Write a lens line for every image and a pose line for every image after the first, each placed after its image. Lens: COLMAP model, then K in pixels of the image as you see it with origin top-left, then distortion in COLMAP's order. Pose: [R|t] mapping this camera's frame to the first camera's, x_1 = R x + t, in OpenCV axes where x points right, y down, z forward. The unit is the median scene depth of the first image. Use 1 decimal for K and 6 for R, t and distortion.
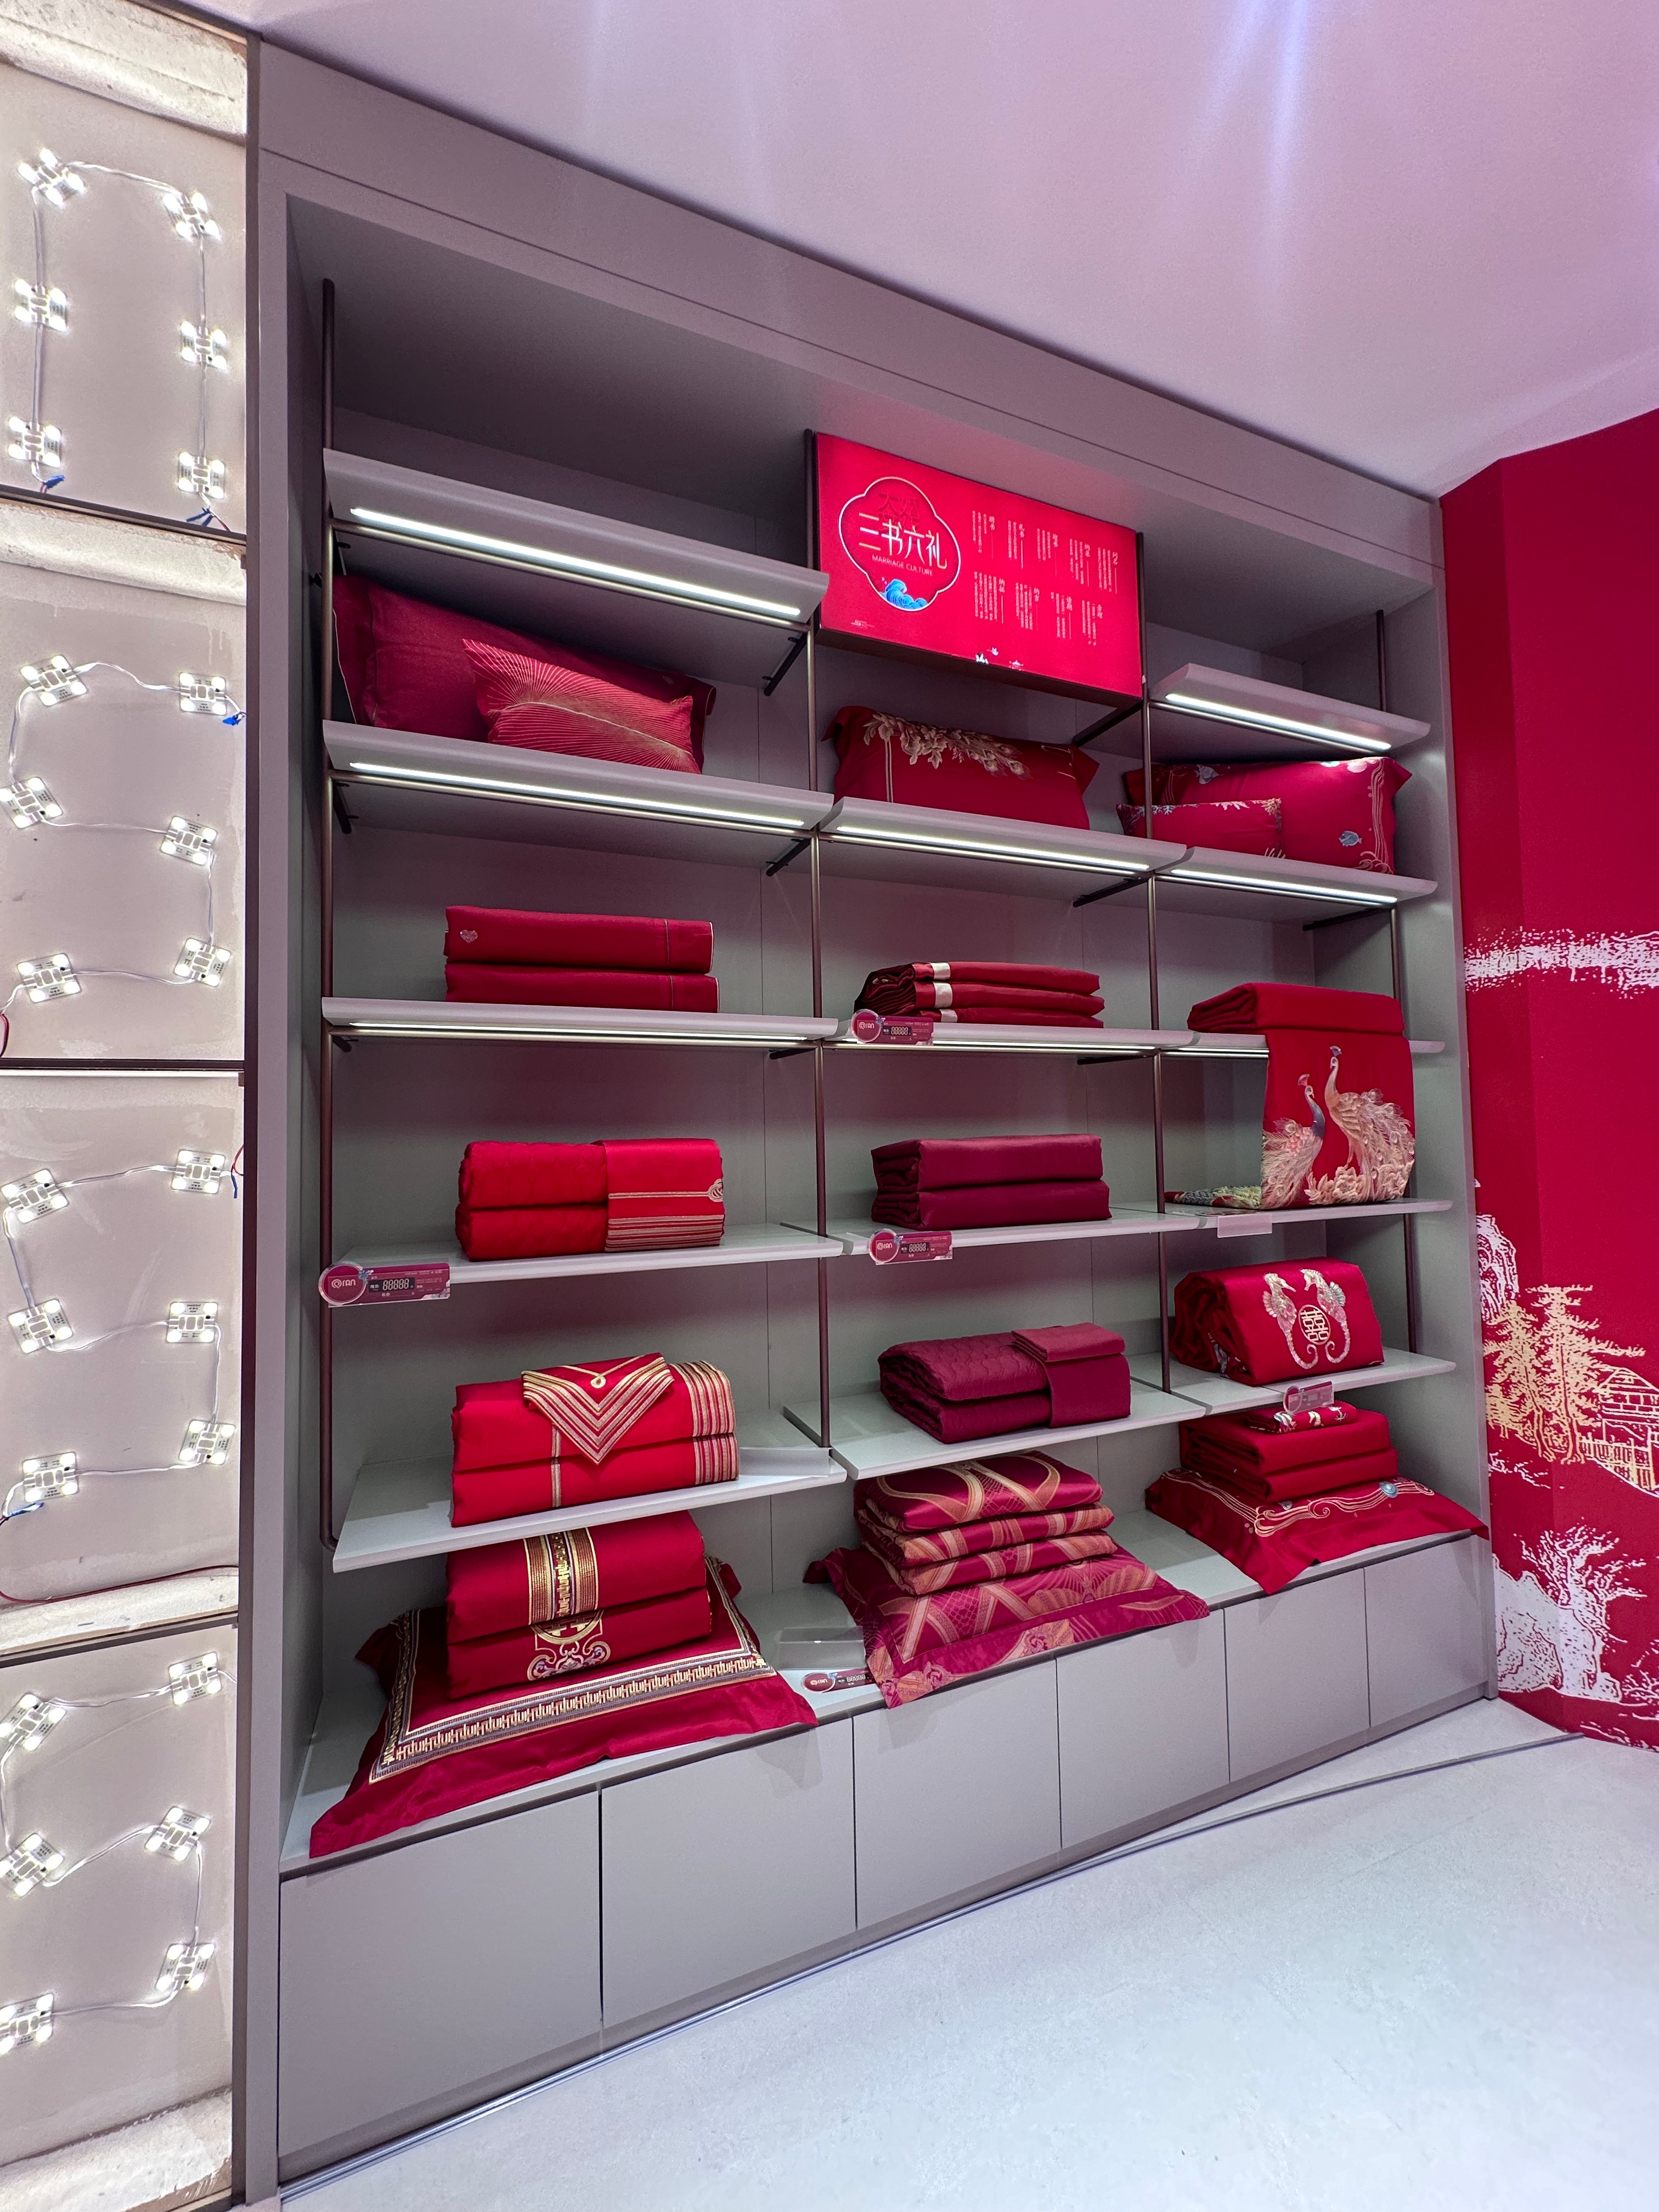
lens RADIAL K [[883.6, 0, 842.6], [0, 883.6, 1107.5], [0, 0, 1]] dist [-0.000606, 0.000776]
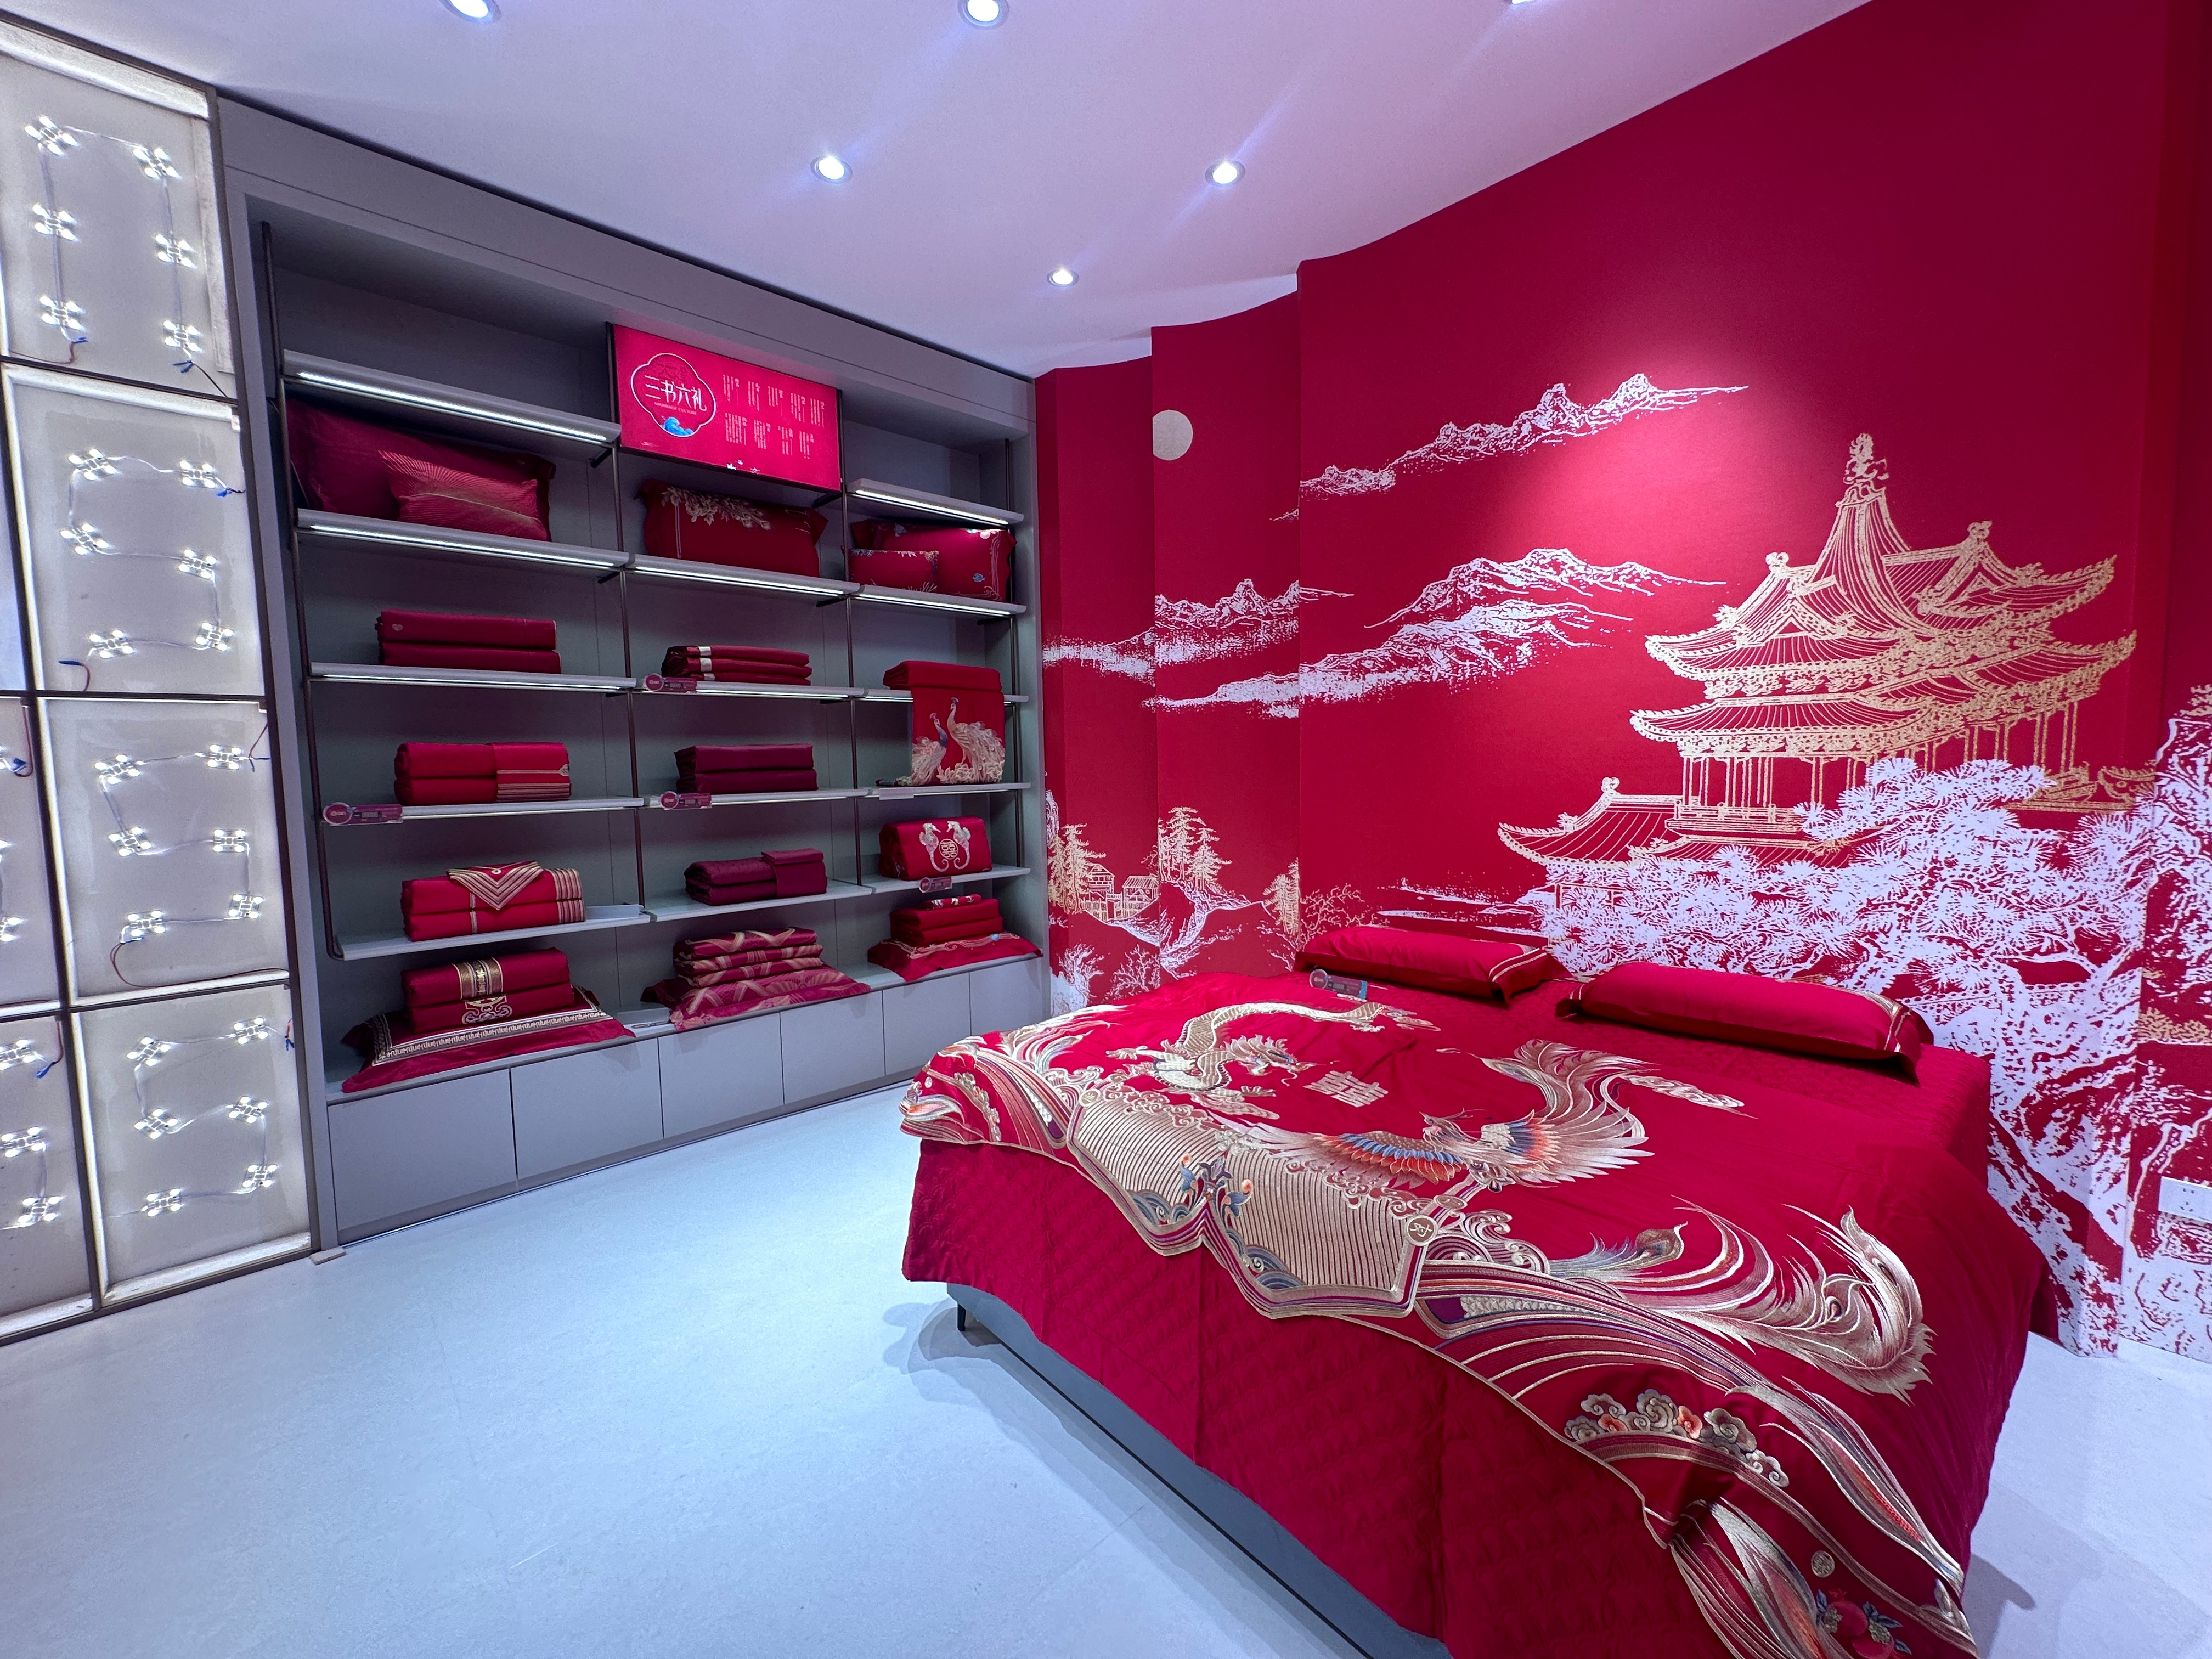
lens RADIAL K [[883.6, 0, 1104.1], [0, 883.6, 827.8], [0, 0, 1]] dist [-0.000606, 0.000776]
pose [[0.938183, -0.025977, 0.345164, 0.275711], [-0.009541, 0.994860, 0.100808, 0.016324], [-0.346008, -0.097869, 0.933113, -1.134050]]
